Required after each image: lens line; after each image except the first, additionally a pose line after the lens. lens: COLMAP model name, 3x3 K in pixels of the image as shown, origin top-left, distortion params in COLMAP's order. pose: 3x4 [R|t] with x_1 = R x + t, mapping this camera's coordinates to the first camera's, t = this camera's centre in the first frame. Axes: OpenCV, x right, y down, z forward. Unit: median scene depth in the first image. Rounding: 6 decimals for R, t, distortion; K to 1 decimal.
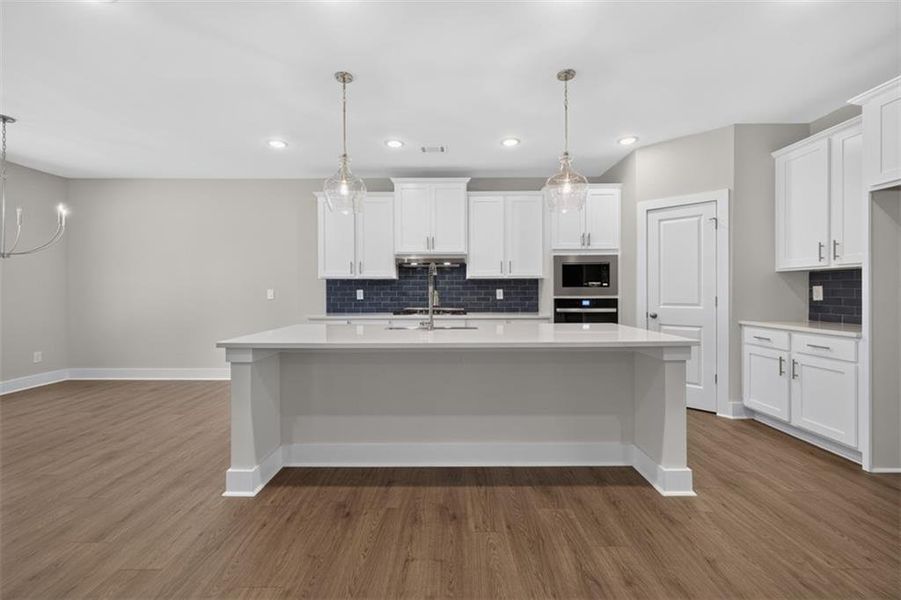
lens RADIAL K [[372.9, 0, 443.9], [0, 372.9, 290.8], [0, 0, 1]] dist [0.001372, 0.000175]
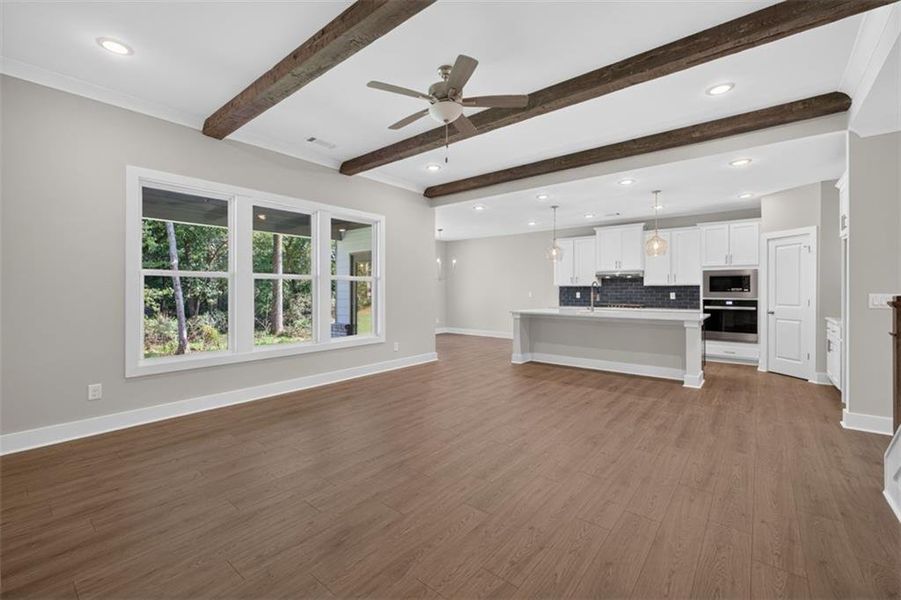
lens RADIAL K [[374.9, 0, 446.6], [0, 374.9, 293.9], [0, 0, 1]] dist [0.000602, 0.000105]
pose [[0.779354, 0.008798, -0.626523, 0.438486], [-0.001278, 0.999922, 0.012452, -0.018800], [0.626583, -0.008904, 0.779304, -0.823711]]
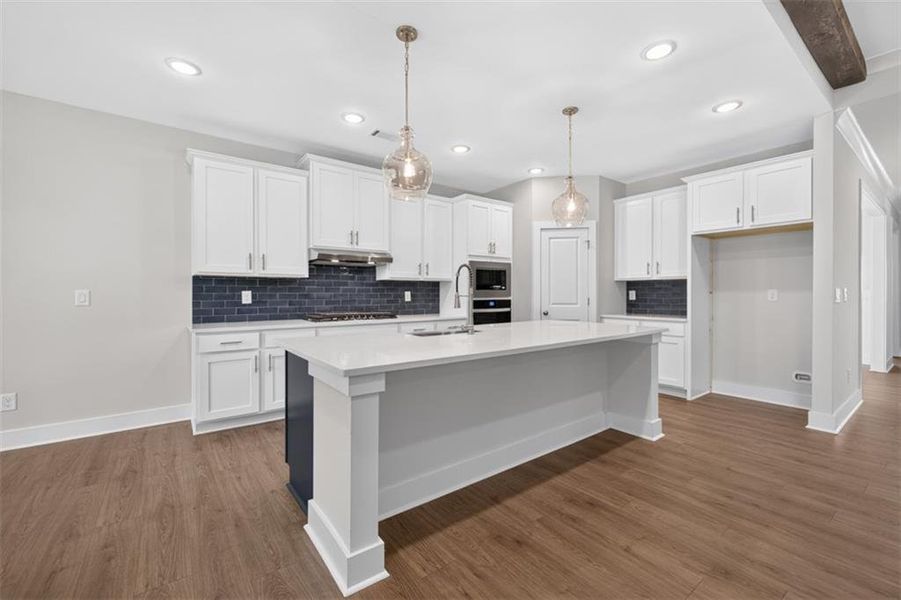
lens RADIAL K [[374.9, 0, 446.6], [0, 374.9, 293.9], [0, 0, 1]] dist [0.000602, 0.000105]
pose [[0.796151, 0.001315, 0.605096, -0.420610], [-0.003305, 0.999992, 0.002175, 0.000214], [-0.605089, -0.003732, 0.796149, 0.172482]]
